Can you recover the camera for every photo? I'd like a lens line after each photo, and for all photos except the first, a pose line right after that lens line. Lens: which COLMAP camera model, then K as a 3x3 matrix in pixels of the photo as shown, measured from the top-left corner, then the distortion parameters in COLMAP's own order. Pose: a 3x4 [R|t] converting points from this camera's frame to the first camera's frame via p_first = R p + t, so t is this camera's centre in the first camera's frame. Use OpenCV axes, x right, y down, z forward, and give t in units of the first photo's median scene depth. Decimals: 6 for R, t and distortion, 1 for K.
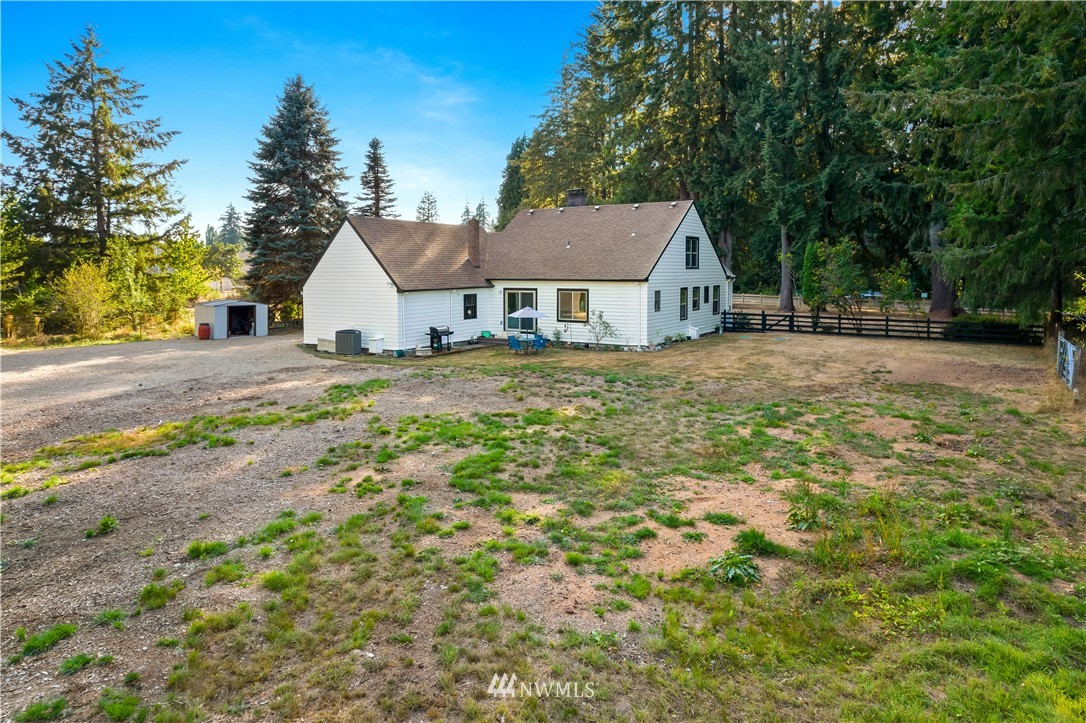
lens RADIAL K [[729.0, 0, 543.0], [0, 729.0, 361.5], [0, 0, 1]] dist [-0.003392, 0.062783]
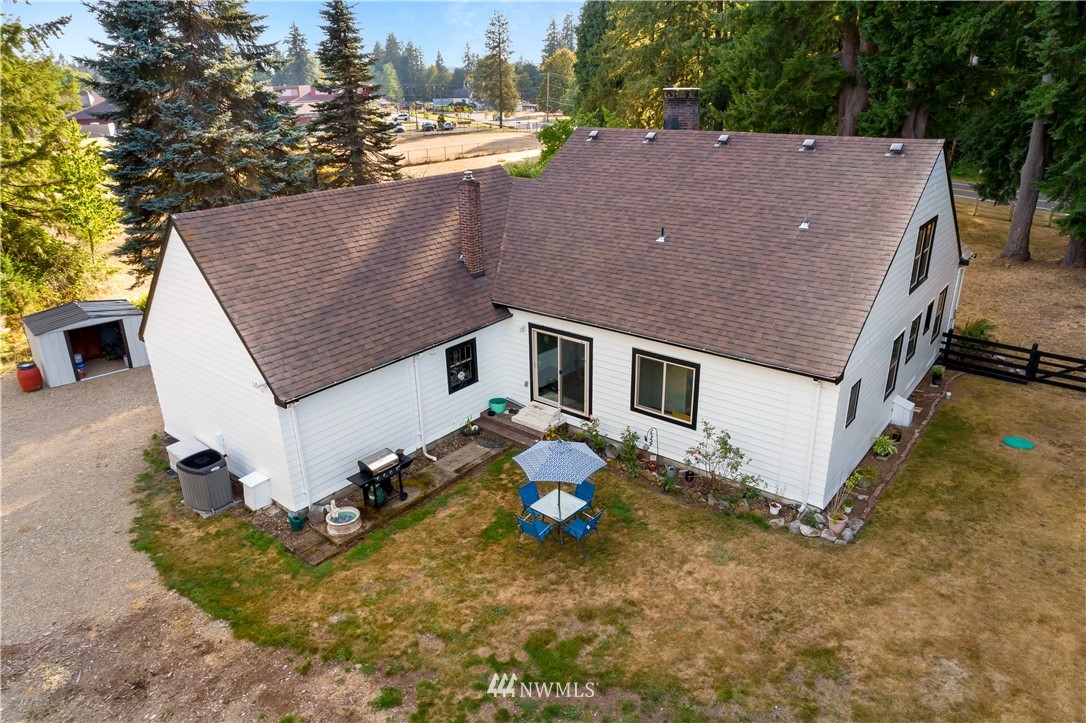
lens RADIAL K [[714.0, 0, 547.3], [0, 714.0, 383.3], [0, 0, 1]] dist [-0.048635, 0.062098]
pose [[0.992807, 0.034015, -0.114789, 0.017256], [-0.001017, 0.961151, 0.276021, -0.197299], [0.119718, -0.273919, 0.954273, 0.512129]]
